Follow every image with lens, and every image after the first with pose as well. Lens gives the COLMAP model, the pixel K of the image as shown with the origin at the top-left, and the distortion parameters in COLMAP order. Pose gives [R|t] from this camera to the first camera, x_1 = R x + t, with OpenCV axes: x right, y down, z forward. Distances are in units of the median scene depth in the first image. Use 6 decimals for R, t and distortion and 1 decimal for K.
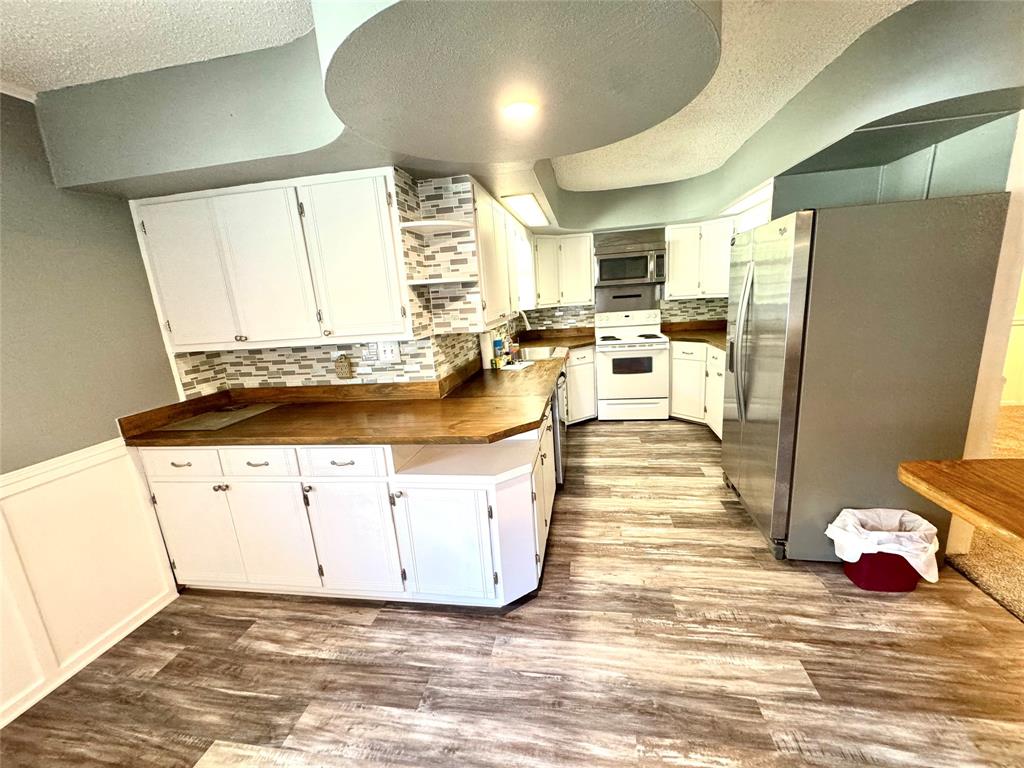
lens RADIAL K [[410.3, 0, 512.3], [0, 410.3, 379.3], [0, 0, 1]] dist [-0.006256, 0.000343]
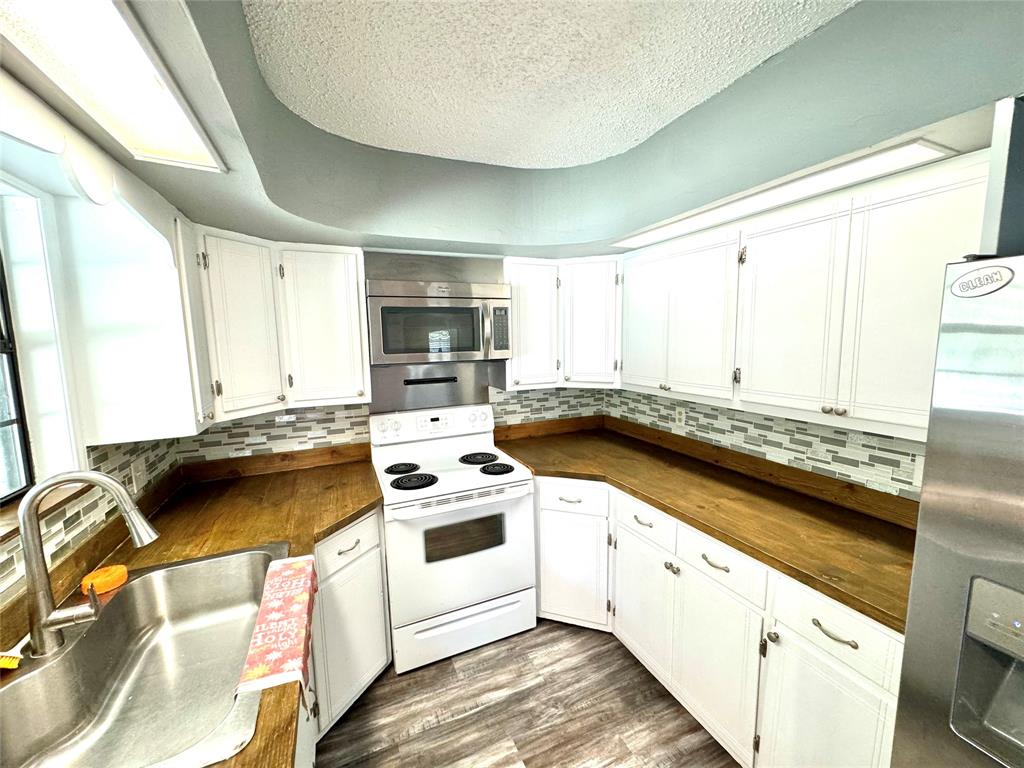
lens RADIAL K [[410.3, 0, 508.7], [0, 410.3, 384.3], [0, 0, 1]] dist [-0.006256, 0.000343]
pose [[0.831824, -0.017685, 0.554758, 0.076026], [0.082018, 0.992436, -0.091344, -0.148468], [-0.548947, 0.121483, 0.826982, 0.539386]]
